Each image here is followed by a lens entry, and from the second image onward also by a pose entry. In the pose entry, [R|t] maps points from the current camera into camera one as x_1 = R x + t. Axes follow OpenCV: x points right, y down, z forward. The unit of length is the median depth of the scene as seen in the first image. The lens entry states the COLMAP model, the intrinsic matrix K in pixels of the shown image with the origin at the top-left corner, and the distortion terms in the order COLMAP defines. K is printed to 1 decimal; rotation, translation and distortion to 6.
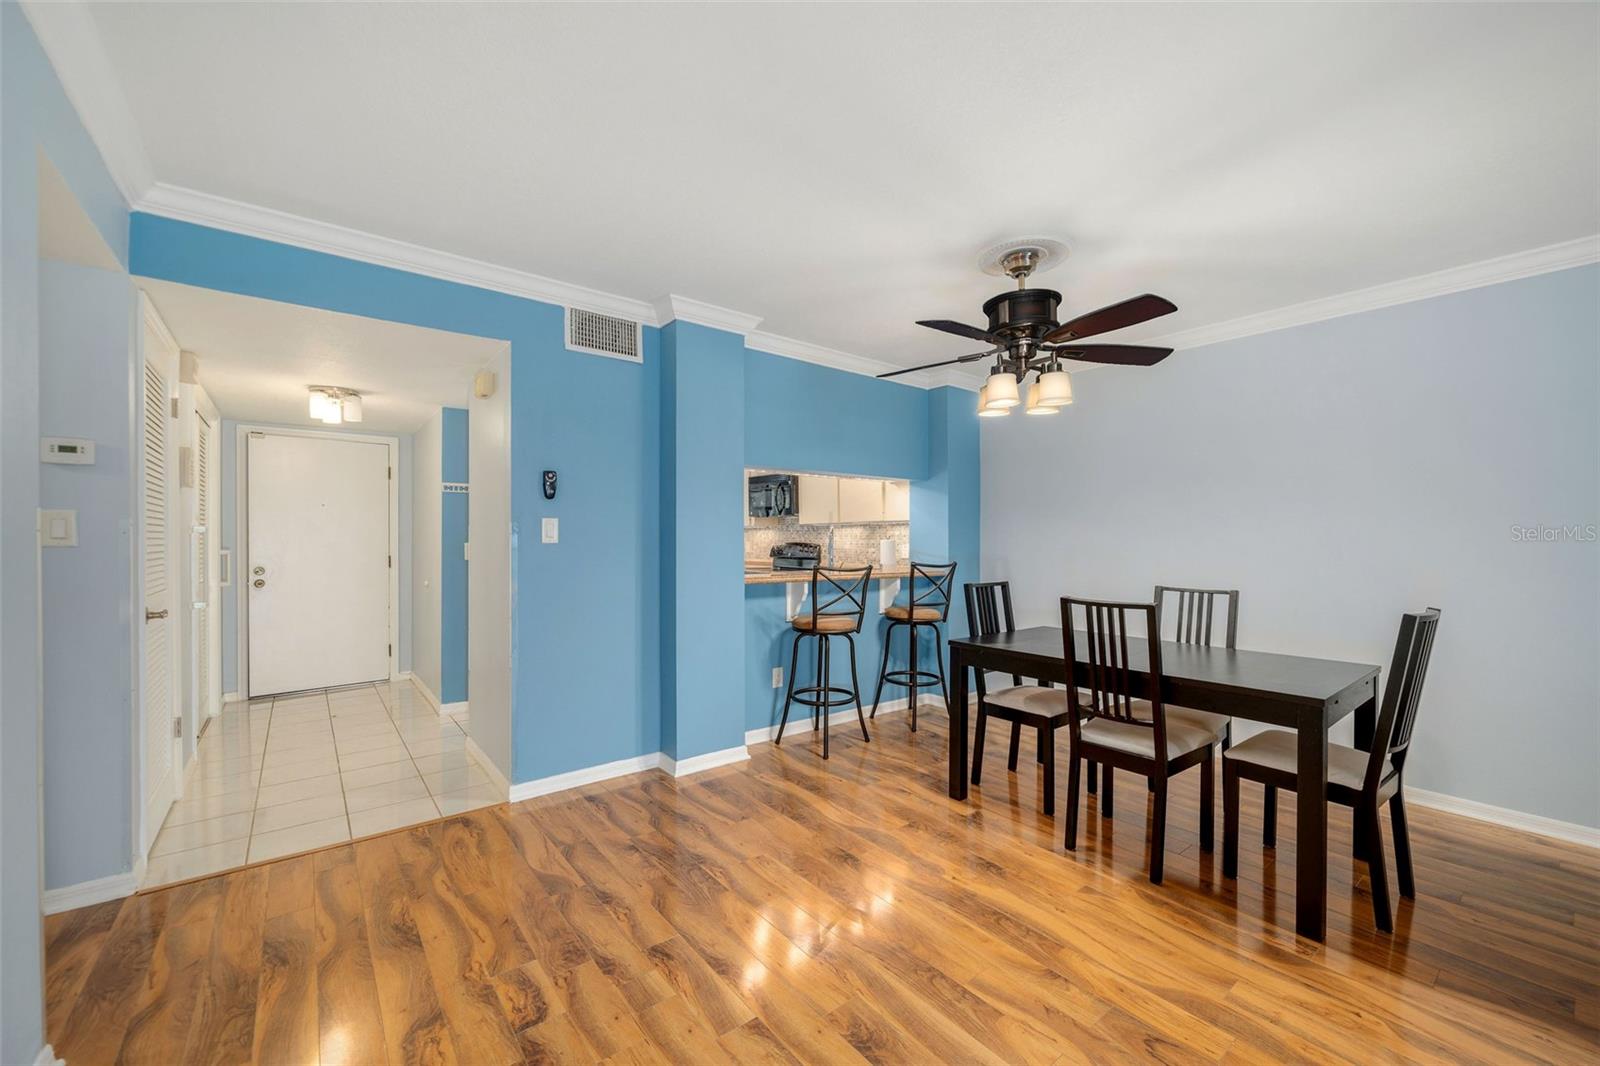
lens RADIAL K [[631.5, 0, 801.8], [0, 631.5, 542.2], [0, 0, 1]] dist [-0.002227, -0.000001]
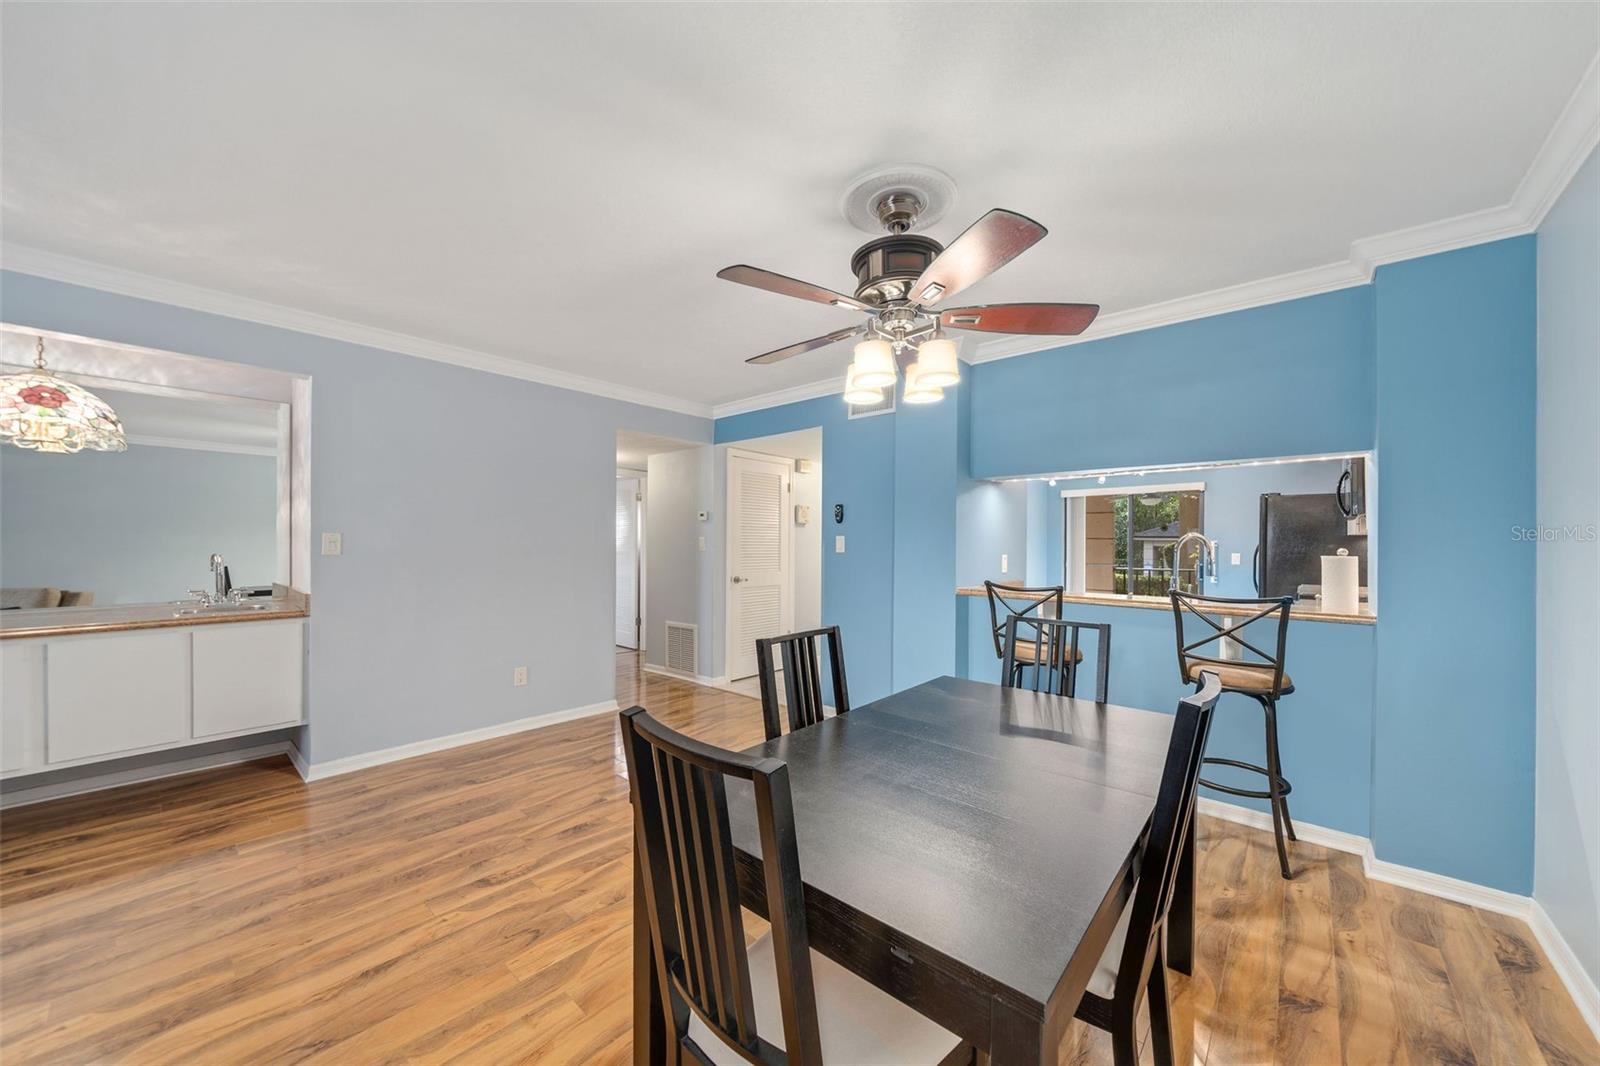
lens RADIAL K [[574.6, 0, 800.3], [0, 574.6, 541.5], [0, 0, 1]] dist [-0.001724, 0.000089]
pose [[0.185898, -0.006109, -0.982550, 1.660093], [-0.013684, 0.999868, -0.008806, -0.020453], [0.982474, 0.015082, 0.185789, 1.179064]]
